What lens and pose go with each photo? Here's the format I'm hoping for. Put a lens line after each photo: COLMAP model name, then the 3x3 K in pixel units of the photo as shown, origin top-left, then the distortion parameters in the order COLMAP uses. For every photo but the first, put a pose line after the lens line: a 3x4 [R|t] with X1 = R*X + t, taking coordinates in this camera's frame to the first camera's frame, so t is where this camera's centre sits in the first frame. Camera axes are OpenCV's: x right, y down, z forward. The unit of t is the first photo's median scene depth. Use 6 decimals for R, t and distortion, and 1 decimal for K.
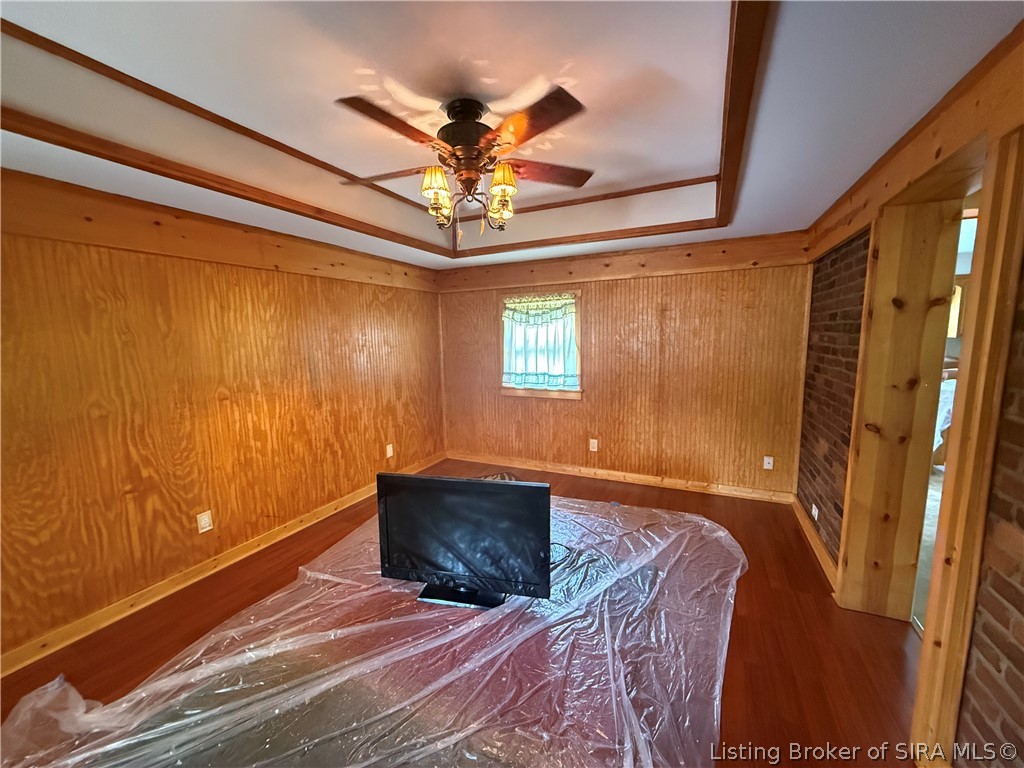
lens RADIAL K [[408.8, 0, 512.0], [0, 408.8, 386.5], [0, 0, 1]] dist [-0.003175, -0.000199]
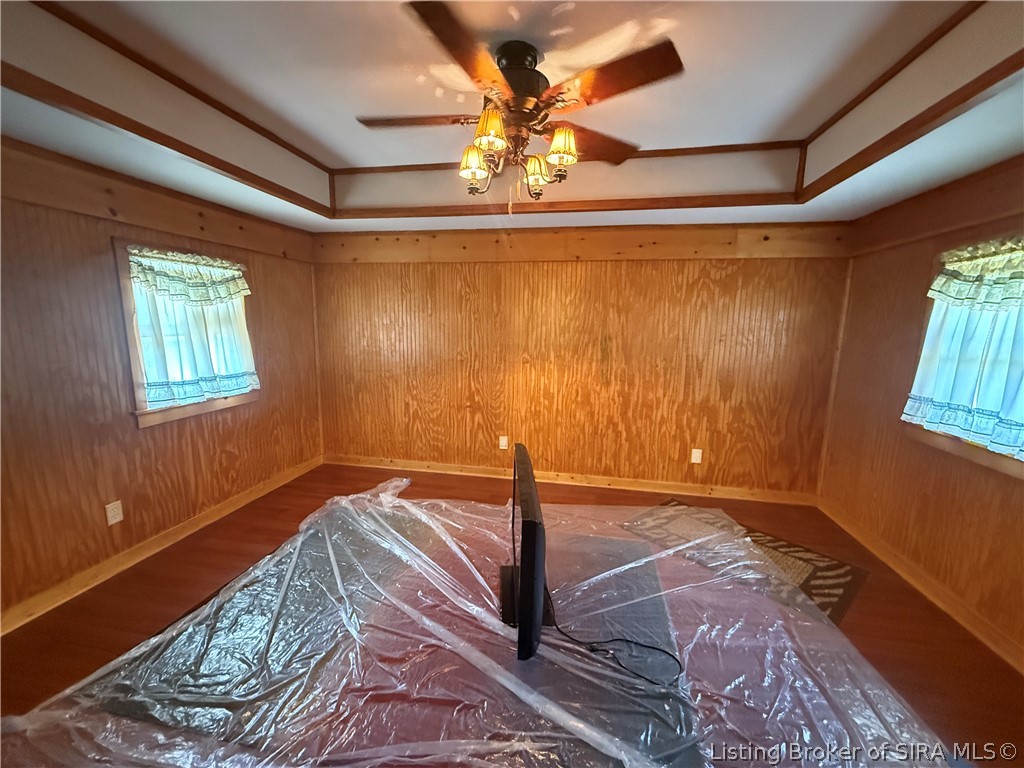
lens RADIAL K [[408.8, 0, 510.3], [0, 408.8, 386.6], [0, 0, 1]] dist [-0.003175, -0.000199]
pose [[0.237460, 0.175093, -0.955487, 0.532768], [-0.142166, 0.979294, 0.144124, -0.069943], [0.960938, 0.101614, 0.257435, 0.530106]]
